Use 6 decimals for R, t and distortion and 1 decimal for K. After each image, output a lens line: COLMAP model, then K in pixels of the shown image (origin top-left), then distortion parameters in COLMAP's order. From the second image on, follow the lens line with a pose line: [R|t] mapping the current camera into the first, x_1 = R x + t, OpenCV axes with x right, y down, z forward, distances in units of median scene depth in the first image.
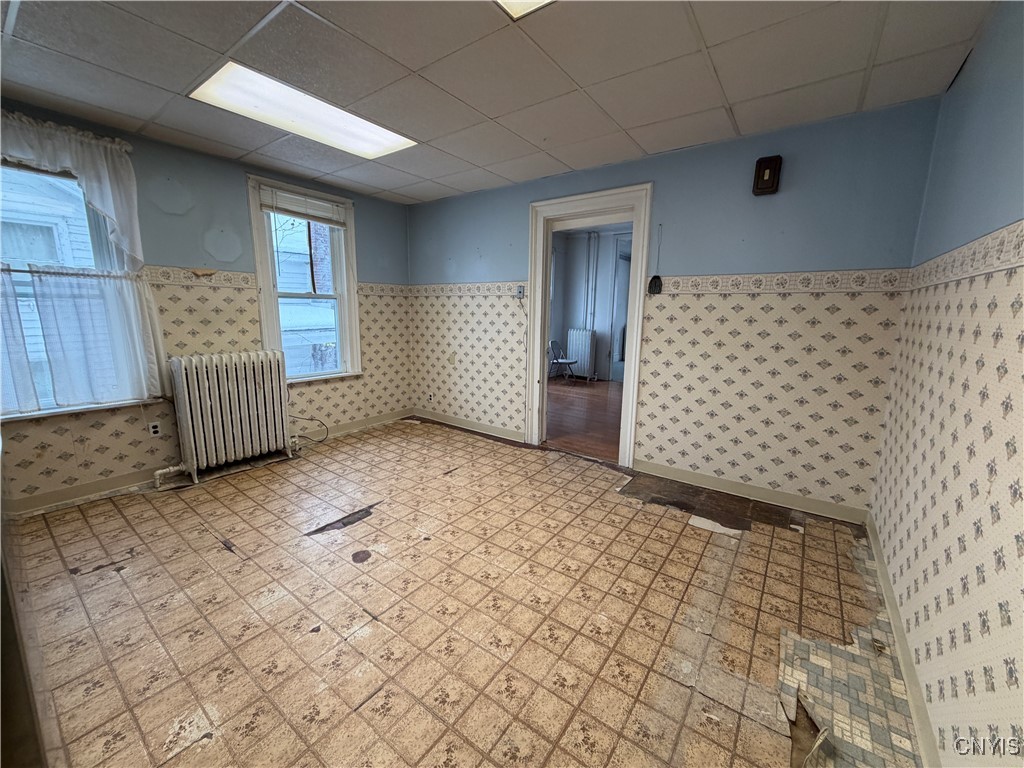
lens RADIAL K [[406.6, 0, 518.0], [0, 406.6, 380.6], [0, 0, 1]] dist [-0.000995, -0.000032]
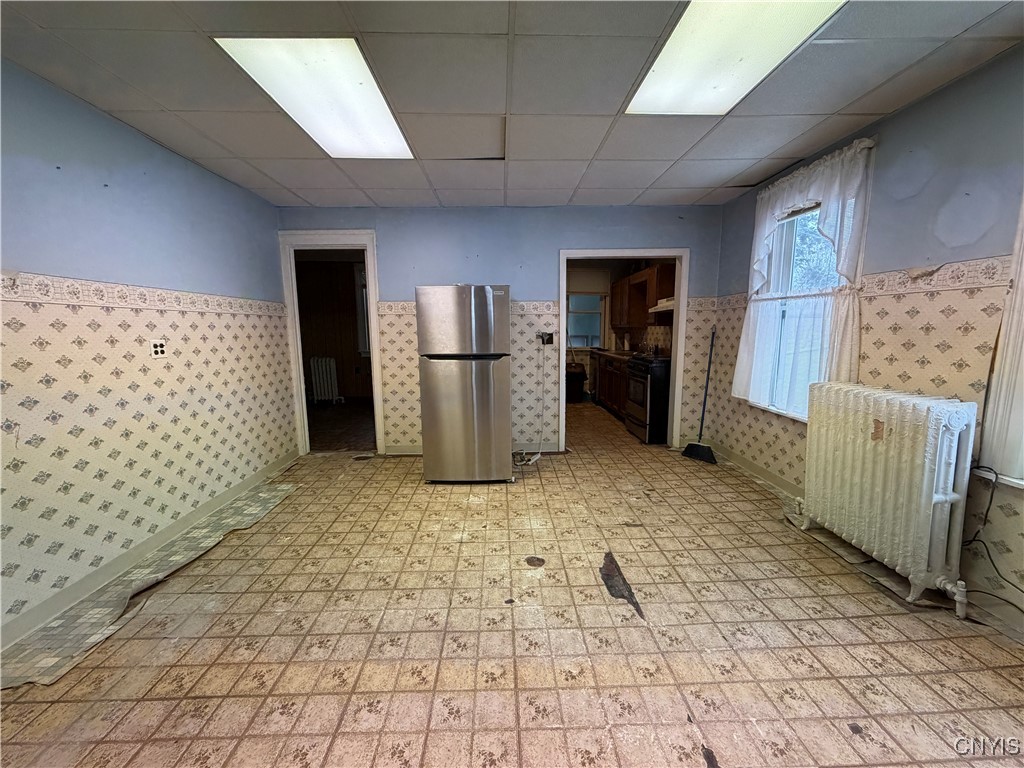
lens RADIAL K [[406.6, 0, 509.8], [0, 406.6, 383.5], [0, 0, 1]] dist [-0.000995, -0.000032]
pose [[-0.801254, 0.077701, -0.593257, 0.238832], [-0.101994, 0.959281, 0.263394, -0.261247], [0.589566, 0.271554, -0.760703, 1.536331]]
